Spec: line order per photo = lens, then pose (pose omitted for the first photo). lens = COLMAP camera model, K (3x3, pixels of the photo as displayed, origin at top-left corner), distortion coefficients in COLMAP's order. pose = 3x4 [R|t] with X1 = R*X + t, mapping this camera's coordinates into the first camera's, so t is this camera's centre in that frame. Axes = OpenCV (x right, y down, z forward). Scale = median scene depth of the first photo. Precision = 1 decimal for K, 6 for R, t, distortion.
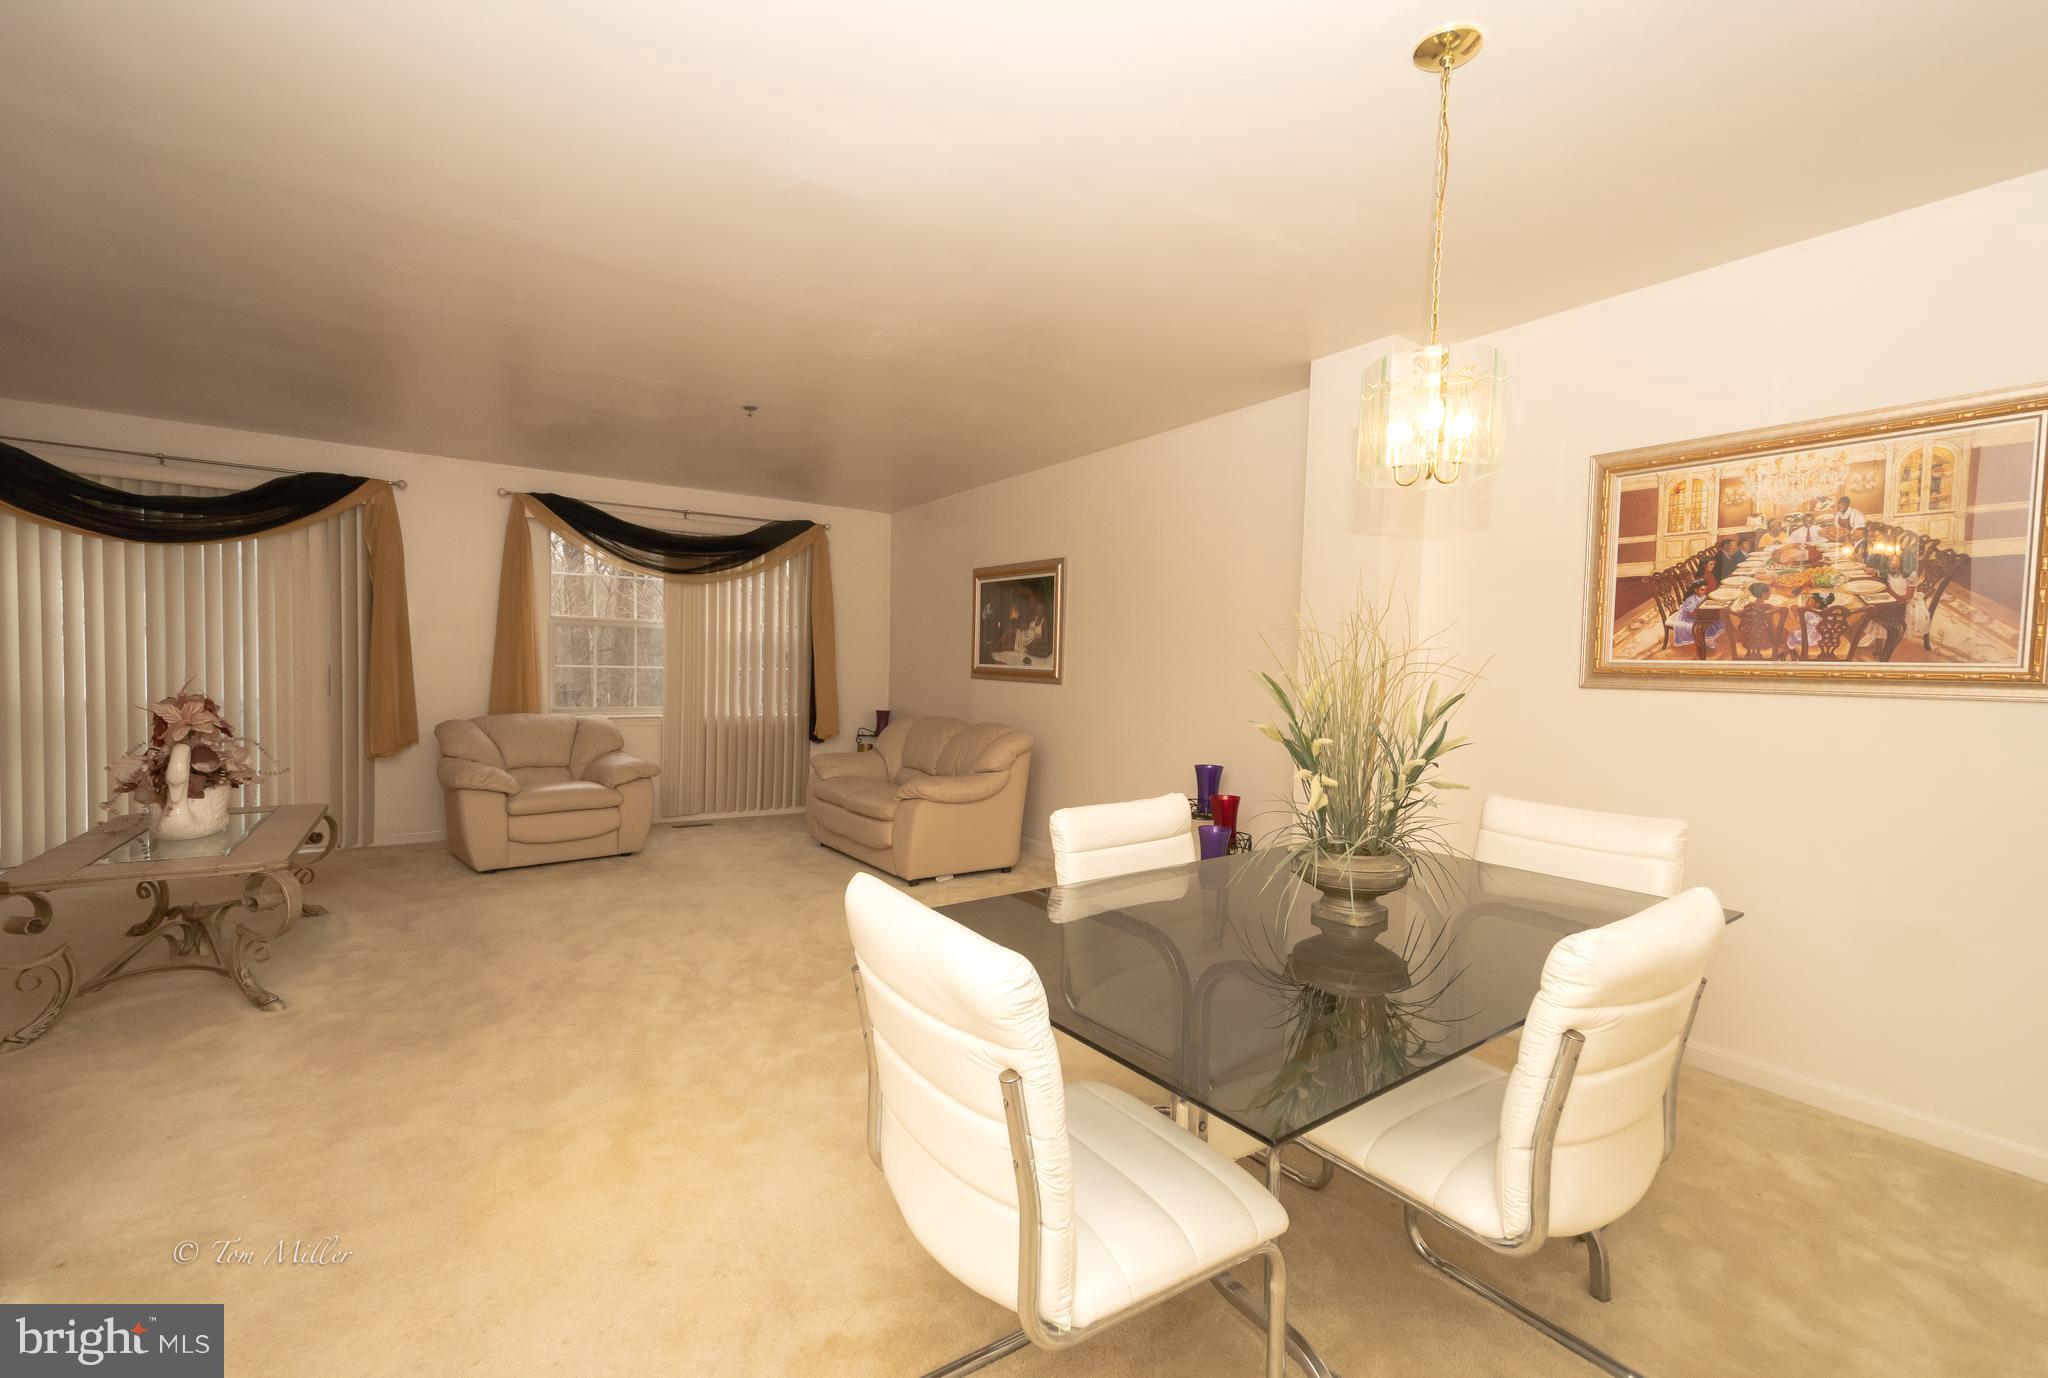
lens RADIAL K [[889.7, 0, 1007.6], [0, 889.7, 700.2], [0, 0, 1]] dist [0.001821, 0.000192]
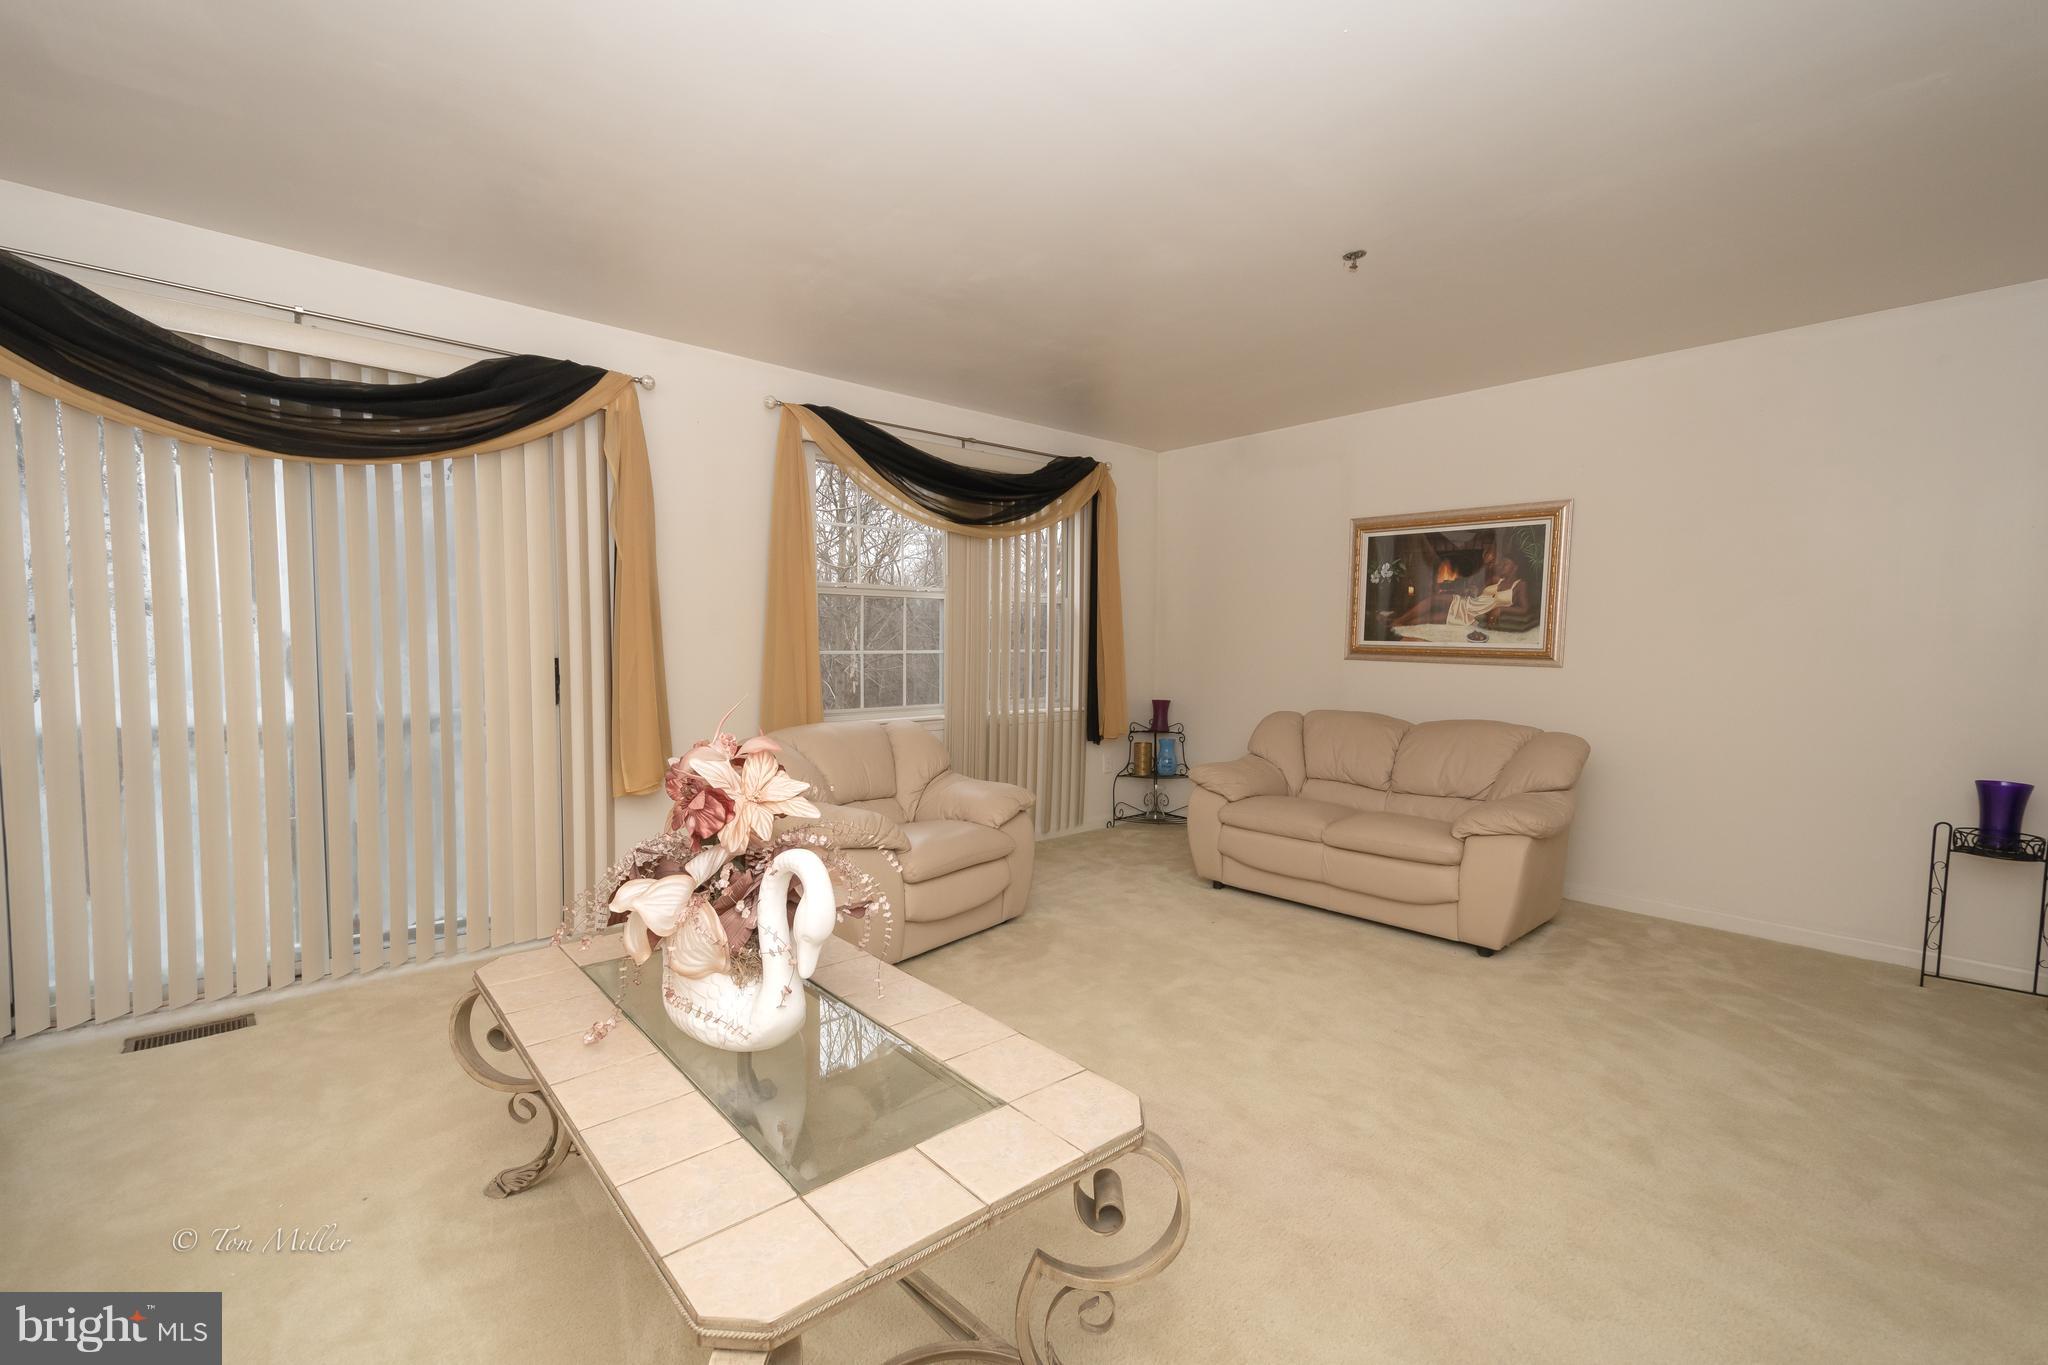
lens RADIAL K [[885.7, 0, 1019.0], [0, 885.7, 692.5], [0, 0, 1]] dist [-0.003023, -0.000591]
pose [[0.991388, -0.020897, 0.129278, -0.723704], [0.017693, 0.999508, 0.025880, -0.034654], [-0.129755, -0.023370, 0.991271, 0.446124]]
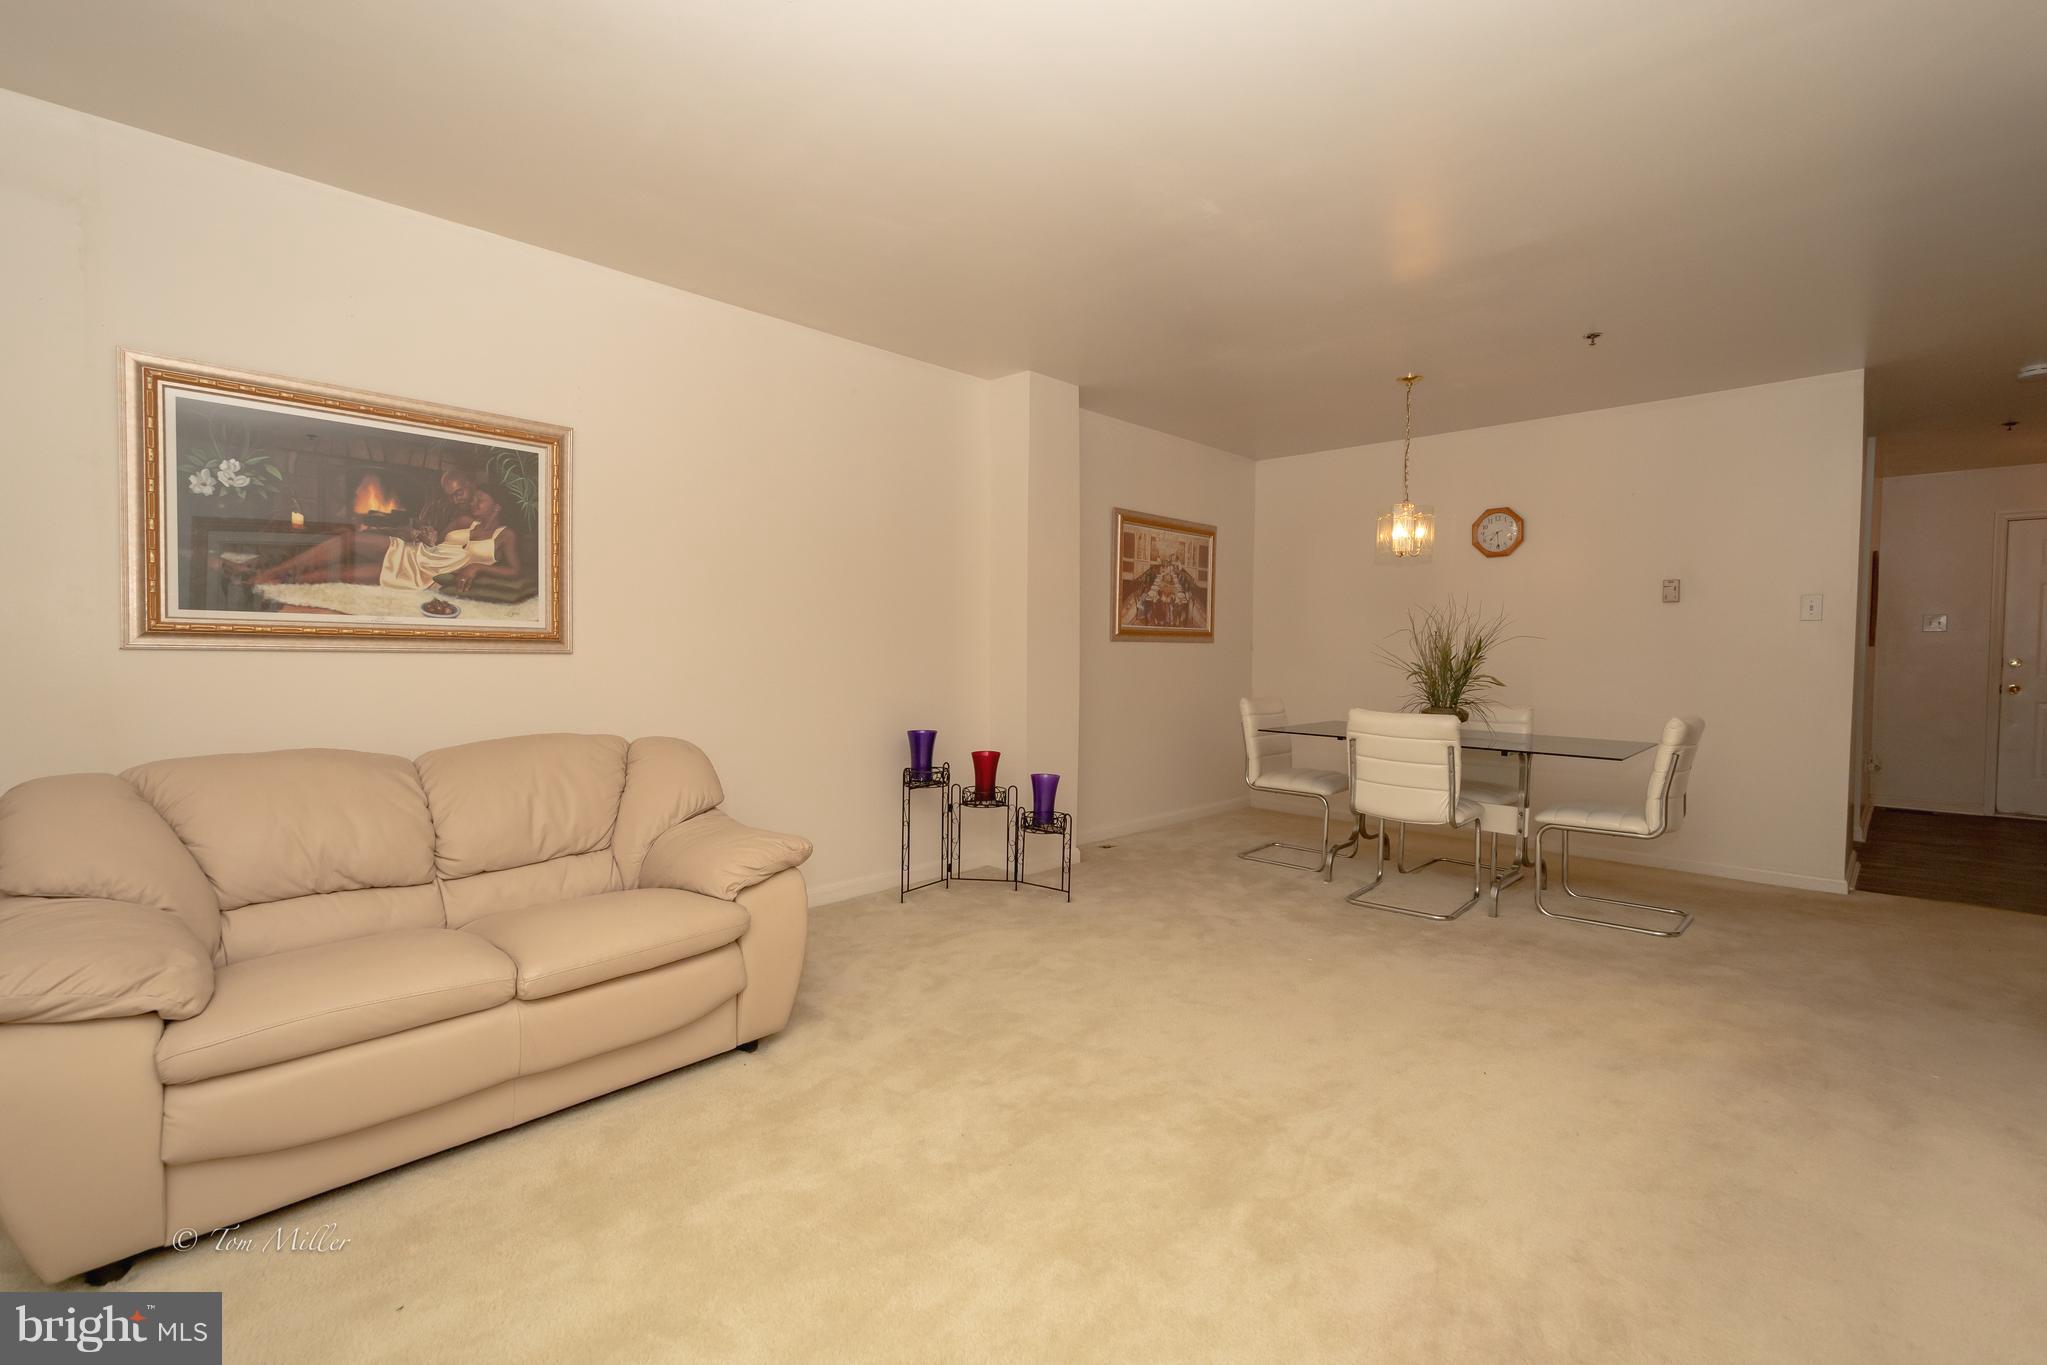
lens RADIAL K [[885.3, 0, 1017.2], [0, 885.3, 692.1], [0, 0, 1]] dist [-0.003023, -0.000591]
pose [[-0.199833, -0.070988, 0.977255, -0.796224], [0.026276, 0.996625, 0.077768, -0.042362], [-0.979478, 0.041219, -0.197294, 1.207352]]
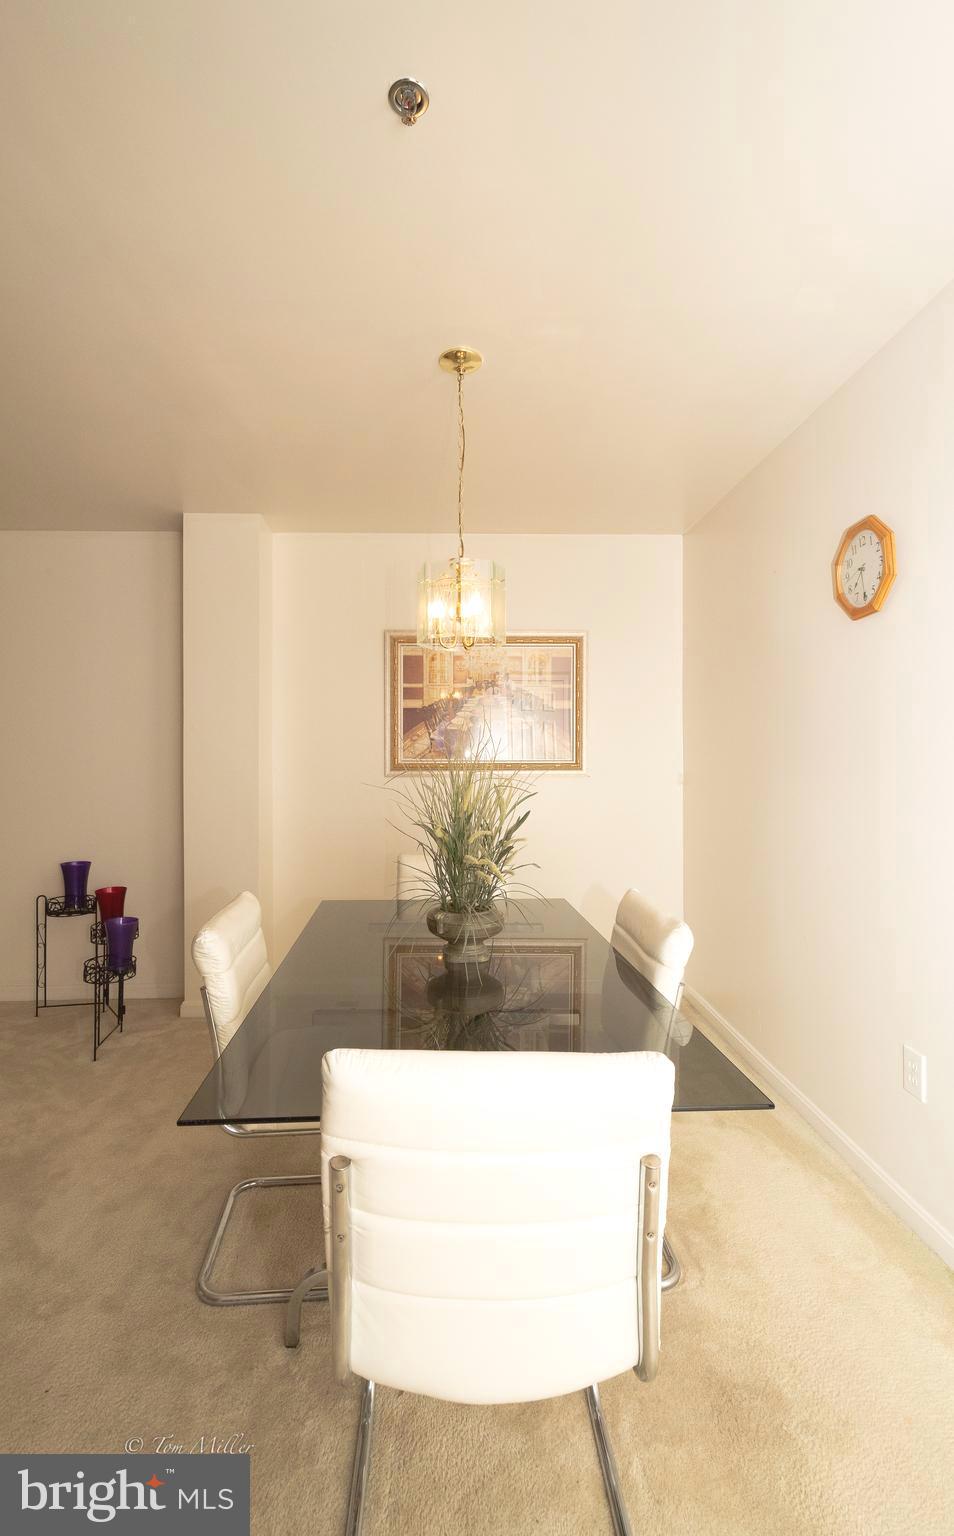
lens RADIAL K [[669.1, 0, 482.3], [0, 669.1, 757.4], [0, 0, 1]] dist [0.003333, -0.000213]
pose [[0.543367, -0.021117, 0.839229, -0.197454], [0.048233, 0.998818, -0.006096, -0.026160], [-0.838108, 0.043791, 0.543743, 0.173272]]
